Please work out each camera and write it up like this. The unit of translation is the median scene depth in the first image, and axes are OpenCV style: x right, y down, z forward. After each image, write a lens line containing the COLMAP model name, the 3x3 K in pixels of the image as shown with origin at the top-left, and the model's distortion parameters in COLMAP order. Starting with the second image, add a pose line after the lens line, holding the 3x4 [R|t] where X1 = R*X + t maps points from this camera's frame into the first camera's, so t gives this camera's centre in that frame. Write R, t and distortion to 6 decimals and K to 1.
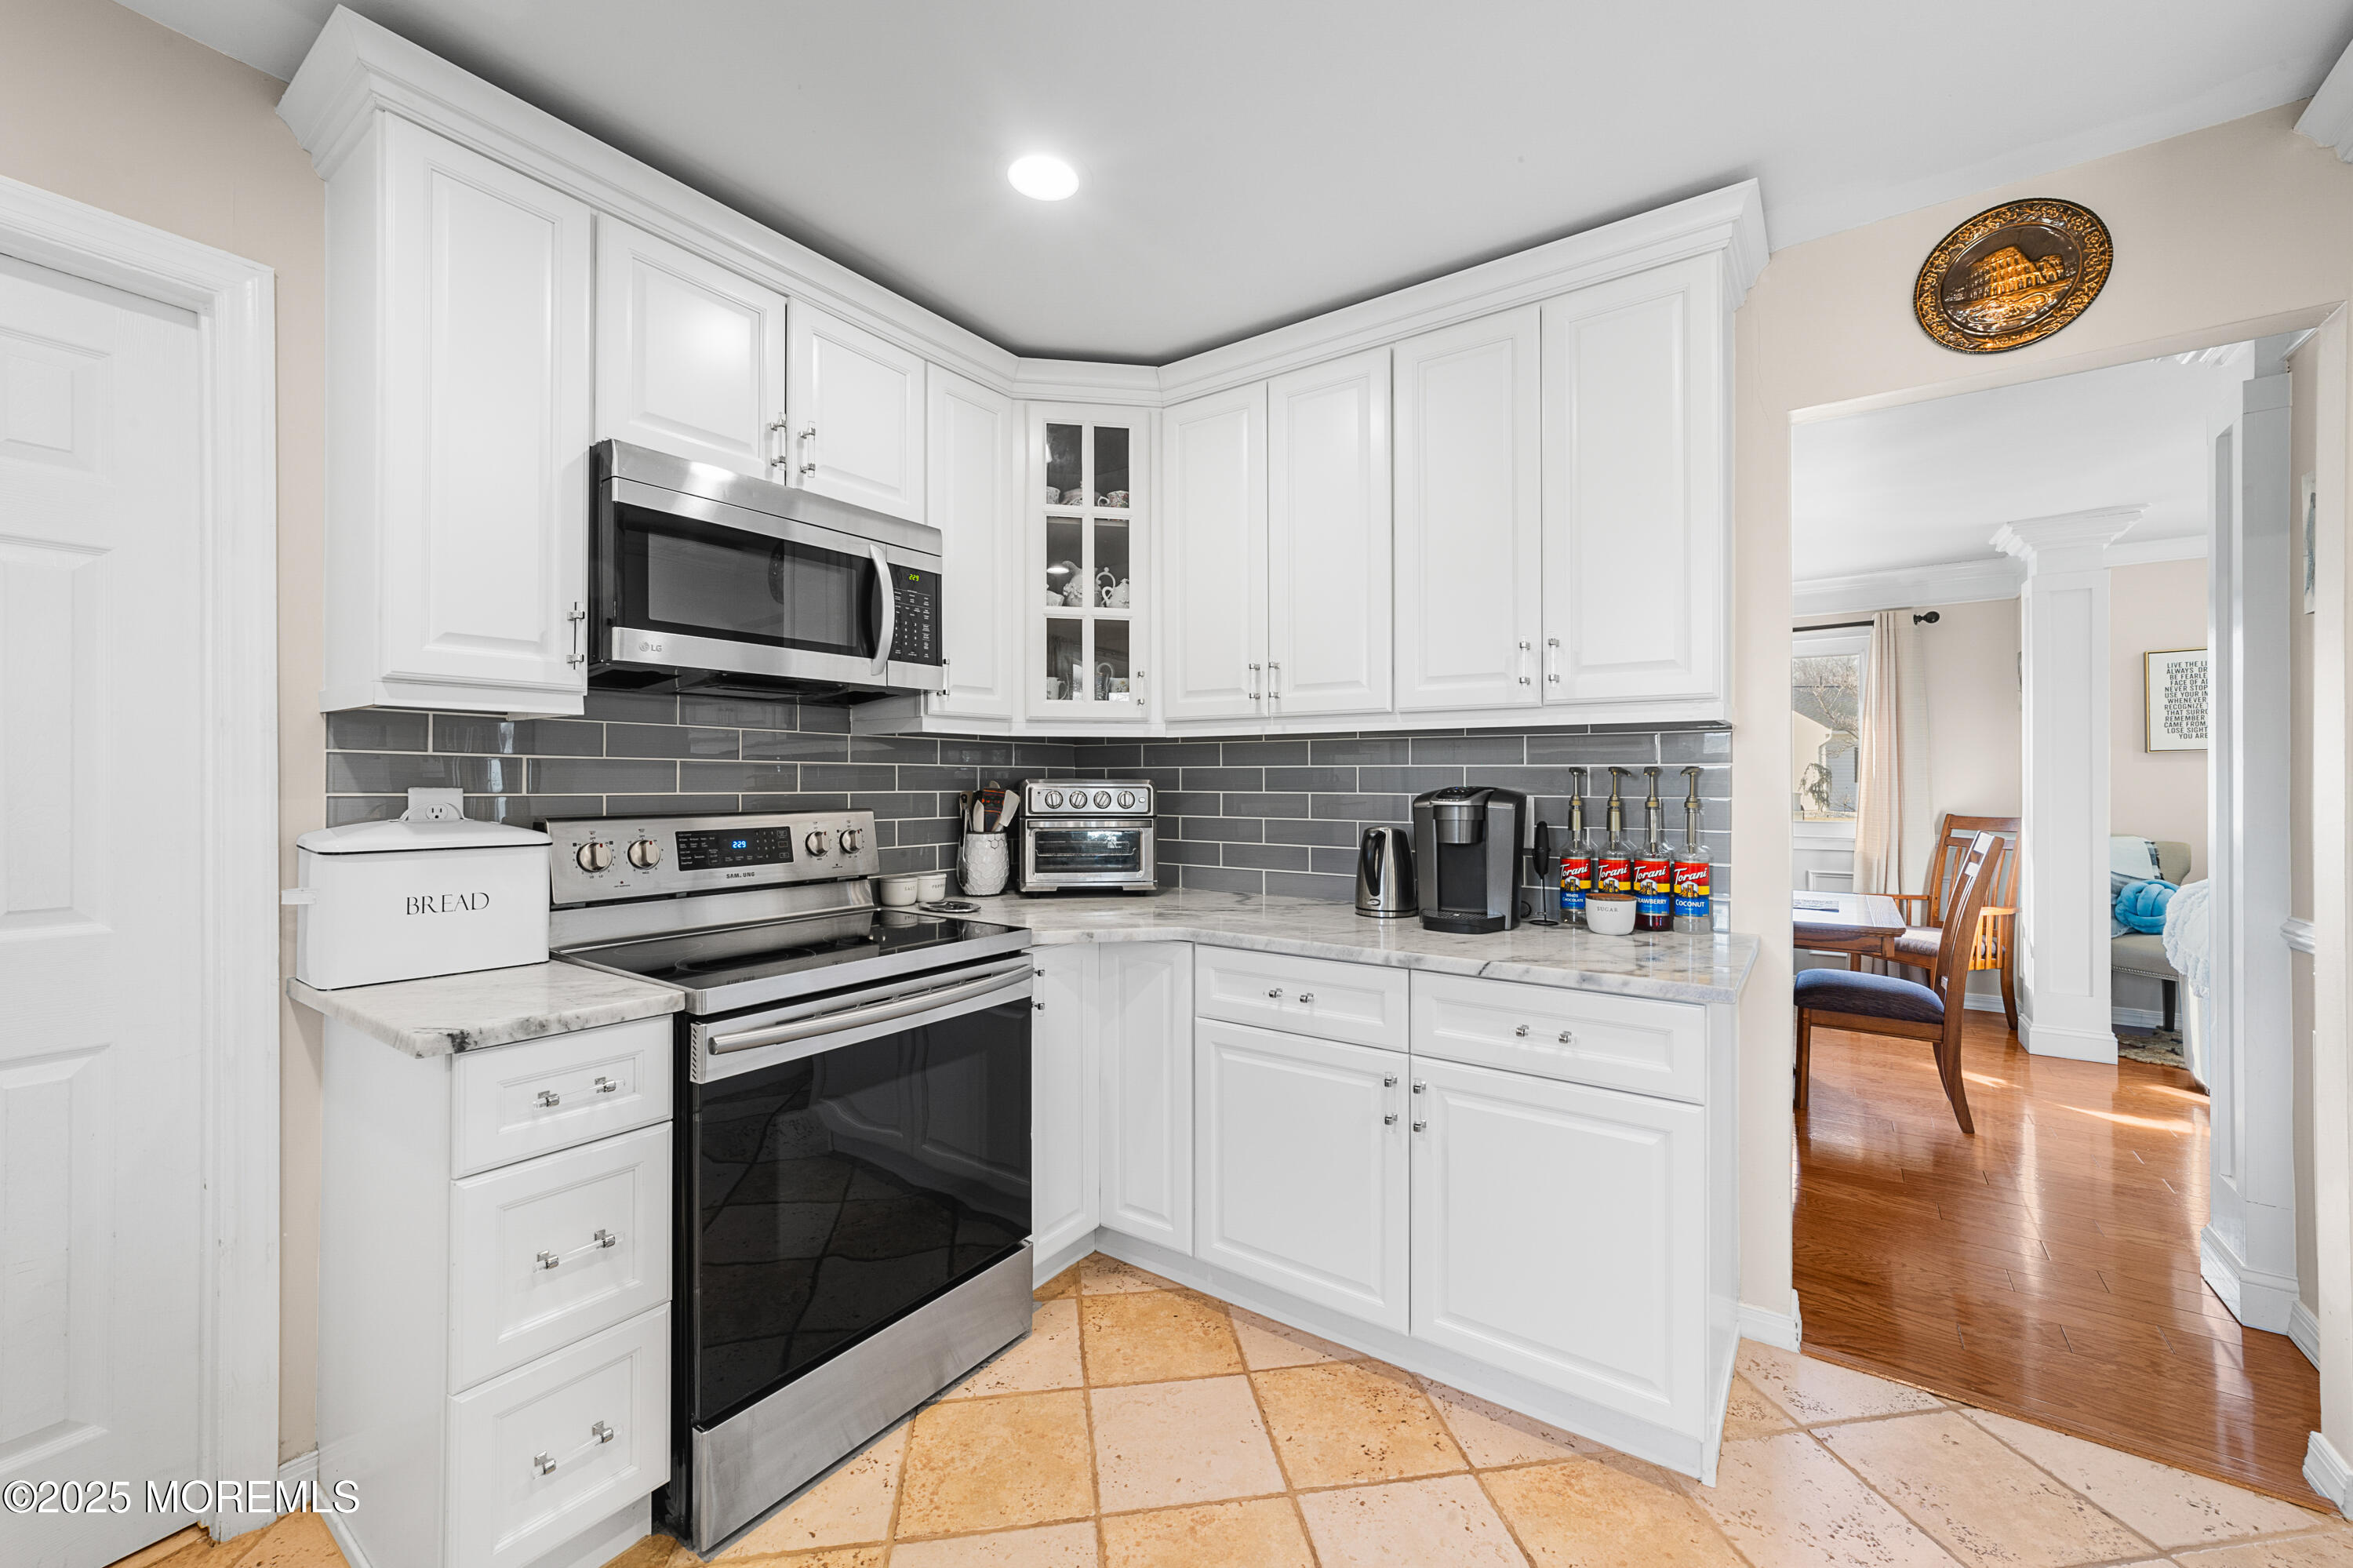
lens RADIAL K [[934.2, 0, 1176.3], [0, 934.2, 773.9], [0, 0, 1]] dist [-0.003256, 0.000399]
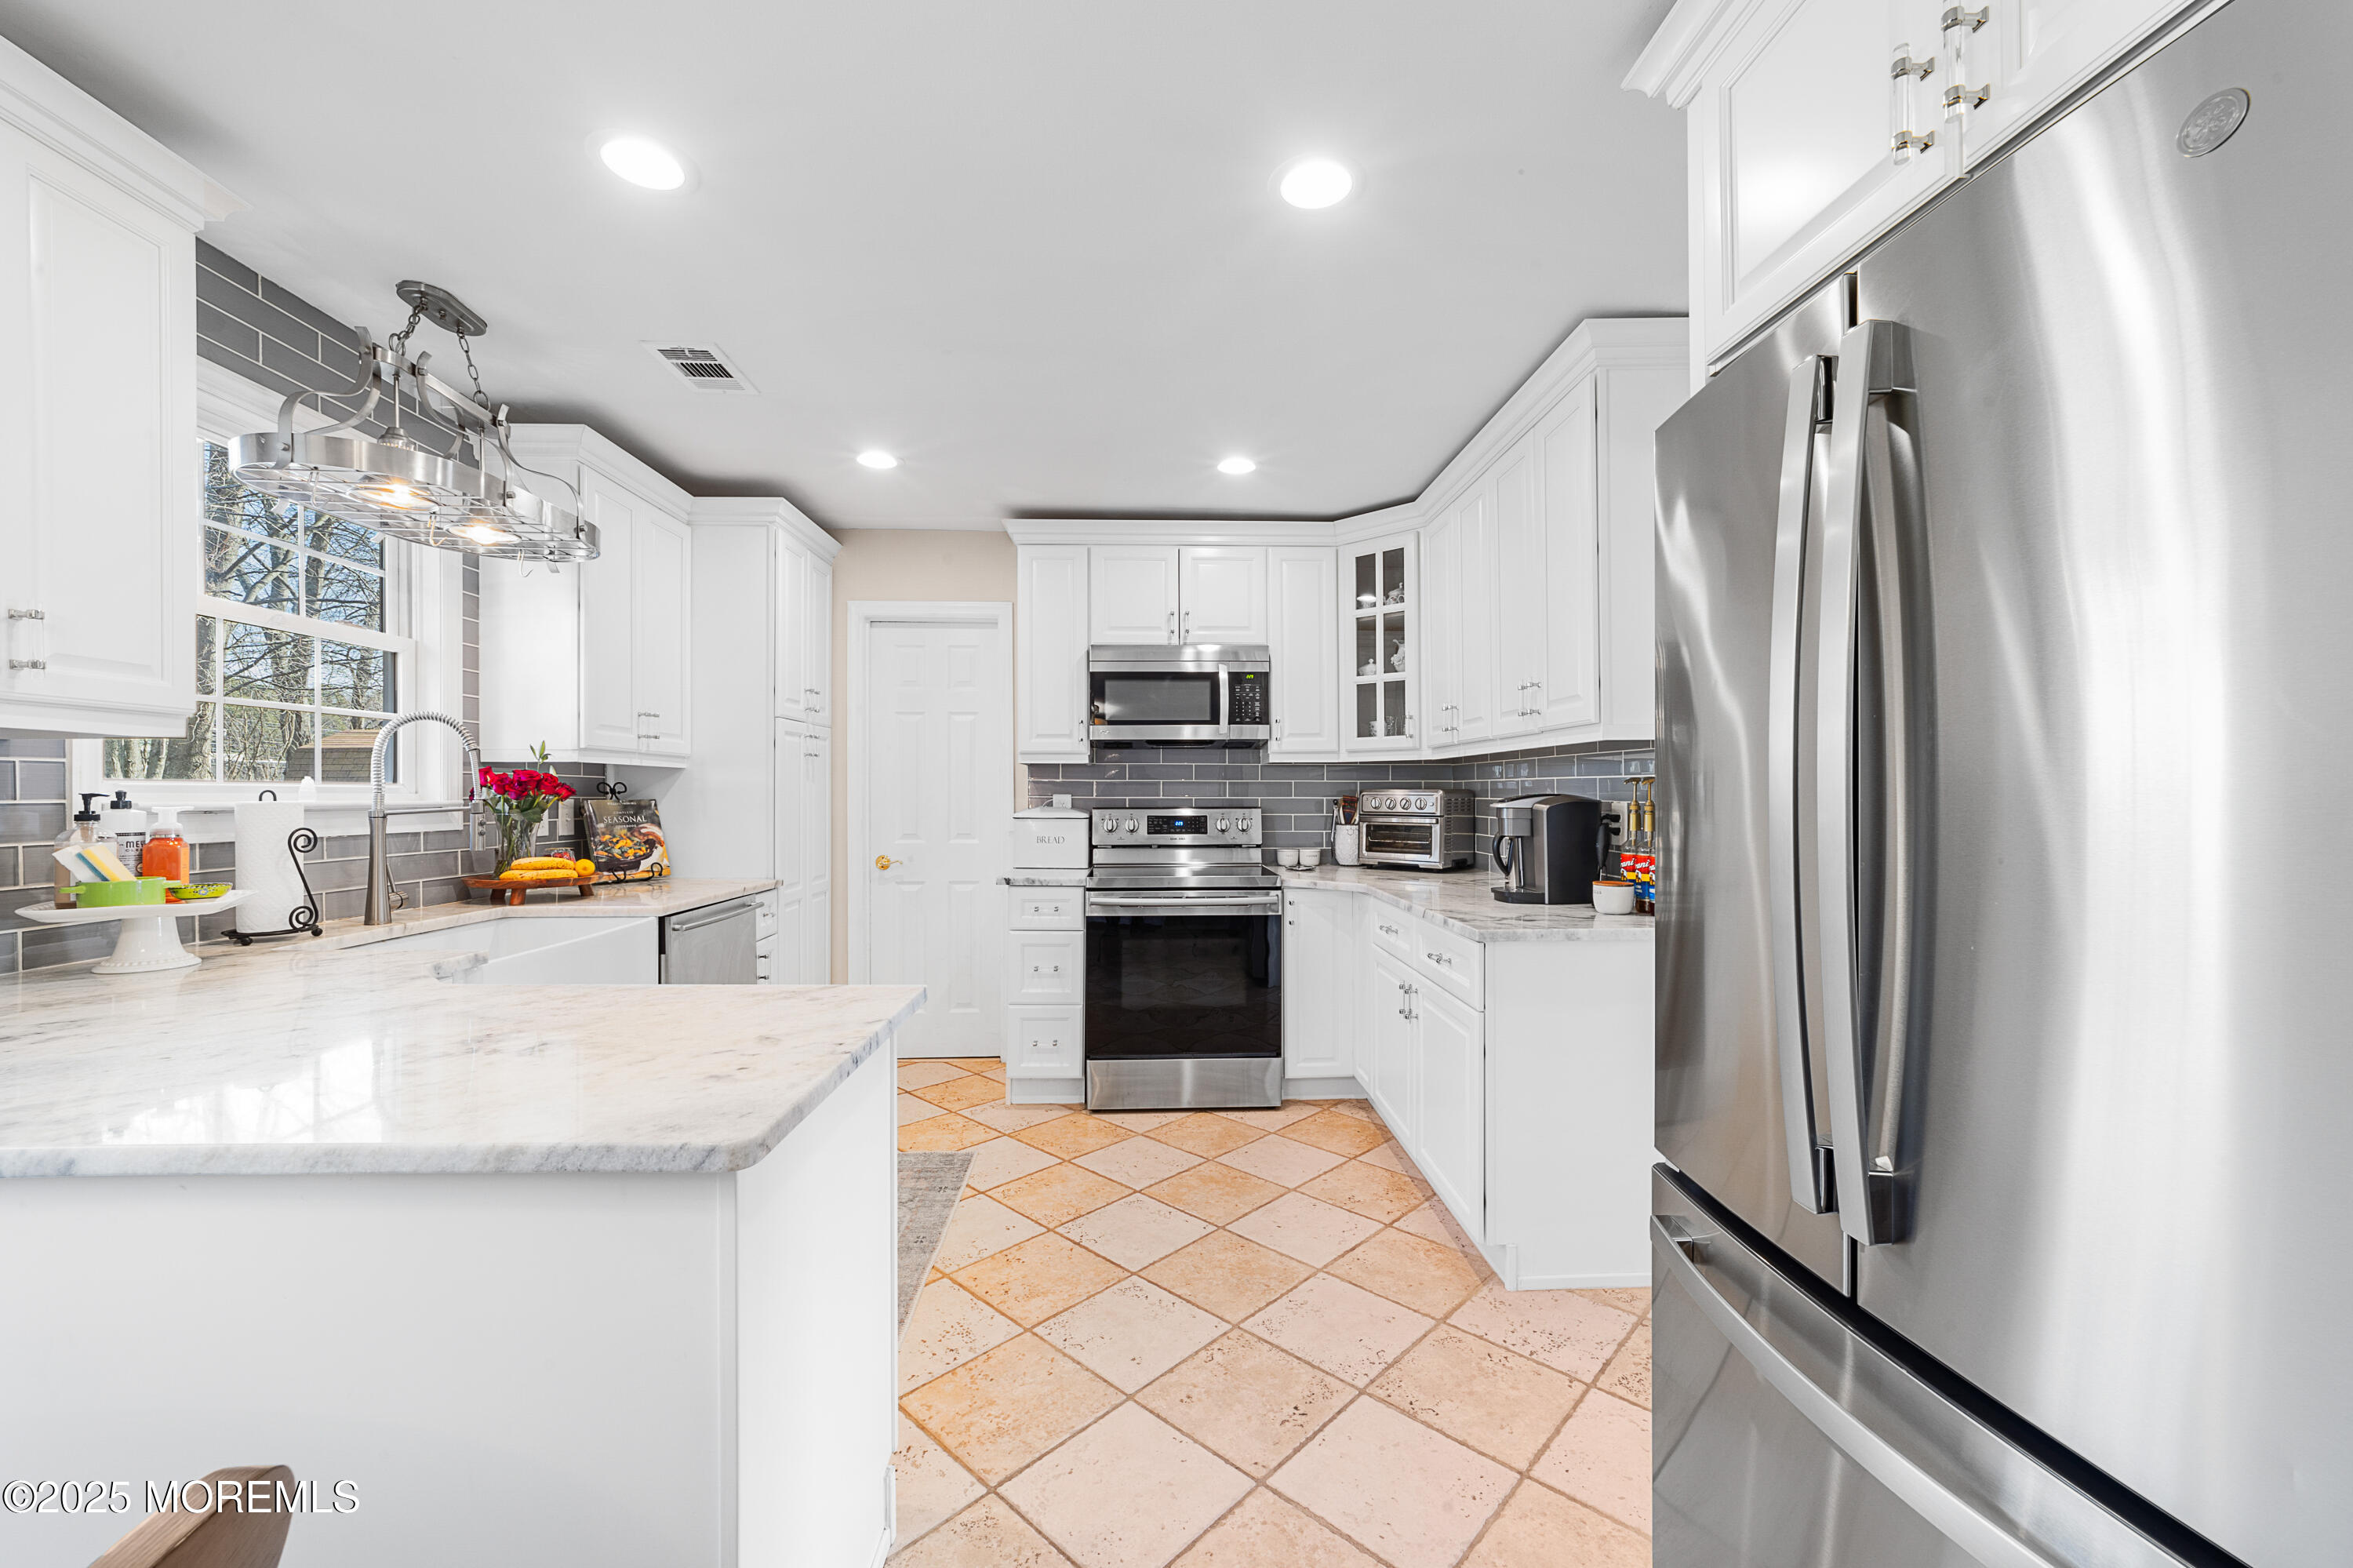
lens RADIAL K [[934.2, 0, 1179.4], [0, 934.2, 790.4], [0, 0, 1]] dist [-0.003256, 0.000399]
pose [[0.604583, -0.003897, -0.796532, 1.047253], [0.007205, 0.999974, 0.000576, 0.004812], [0.796509, -0.006088, 0.604596, -0.180971]]
